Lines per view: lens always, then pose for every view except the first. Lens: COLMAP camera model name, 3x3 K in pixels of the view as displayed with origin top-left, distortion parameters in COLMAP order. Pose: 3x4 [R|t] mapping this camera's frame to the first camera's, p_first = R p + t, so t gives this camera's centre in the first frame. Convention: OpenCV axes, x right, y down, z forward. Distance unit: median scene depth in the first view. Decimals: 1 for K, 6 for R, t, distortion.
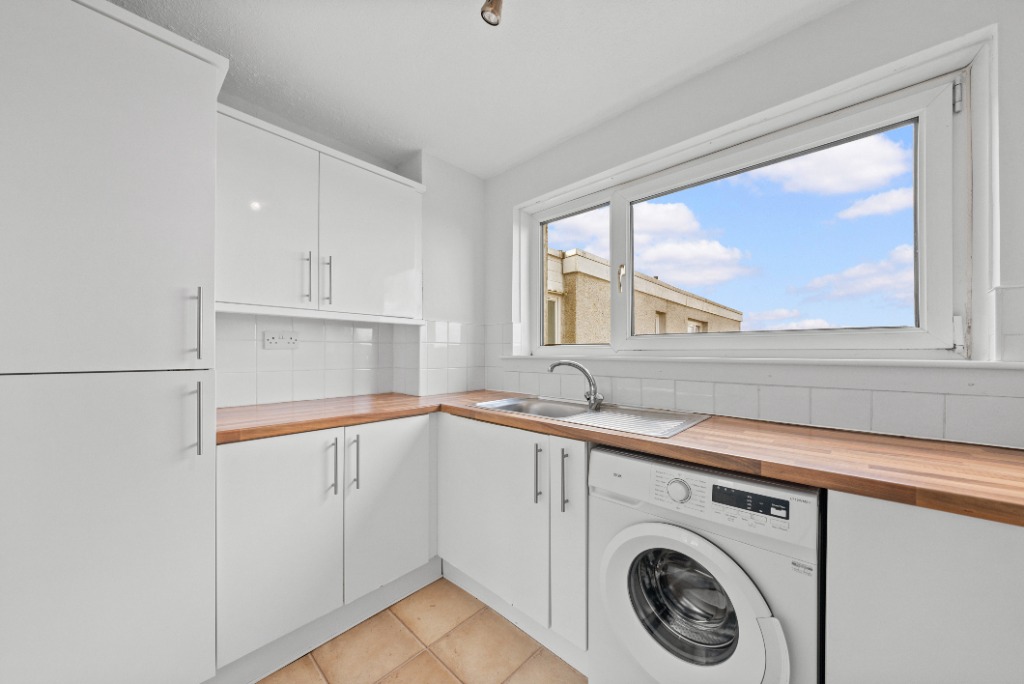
lens RADIAL K [[355.9, 0, 510.3], [0, 355.9, 350.4], [0, 0, 1]] dist [-0.001520, -0.000104]
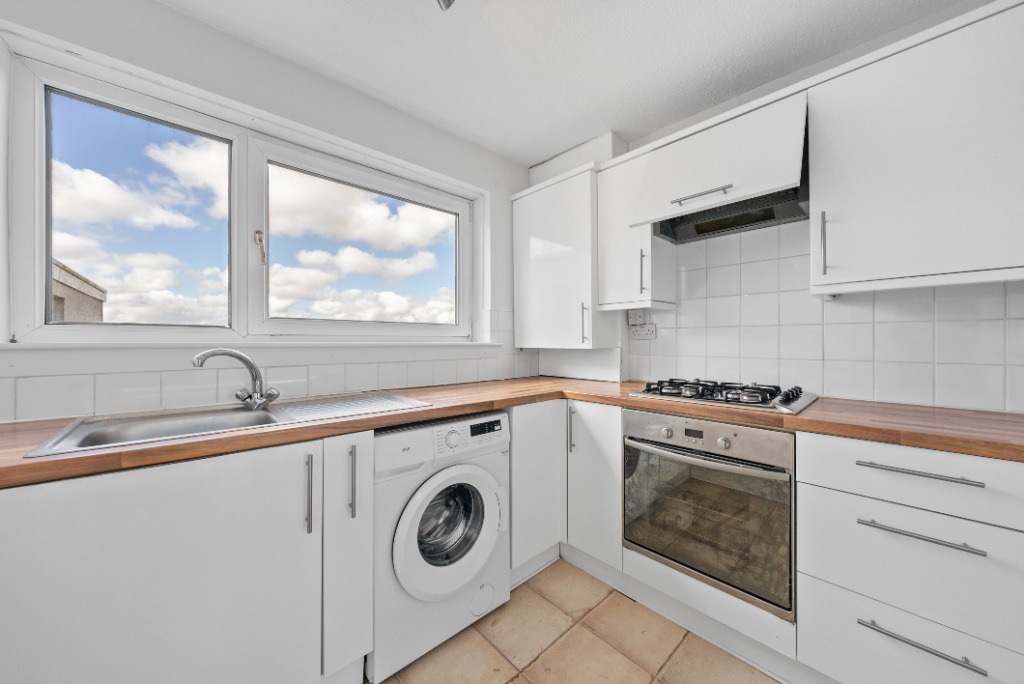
lens RADIAL K [[358.5, 0, 508.1], [0, 358.5, 339.1], [0, 0, 1]] dist [0.000308, 0.000035]
pose [[0.090561, 0.004726, 0.995880, -0.763701], [-0.003567, 0.999984, -0.004421, 0.017320], [-0.995885, -0.003152, 0.090576, 0.589706]]
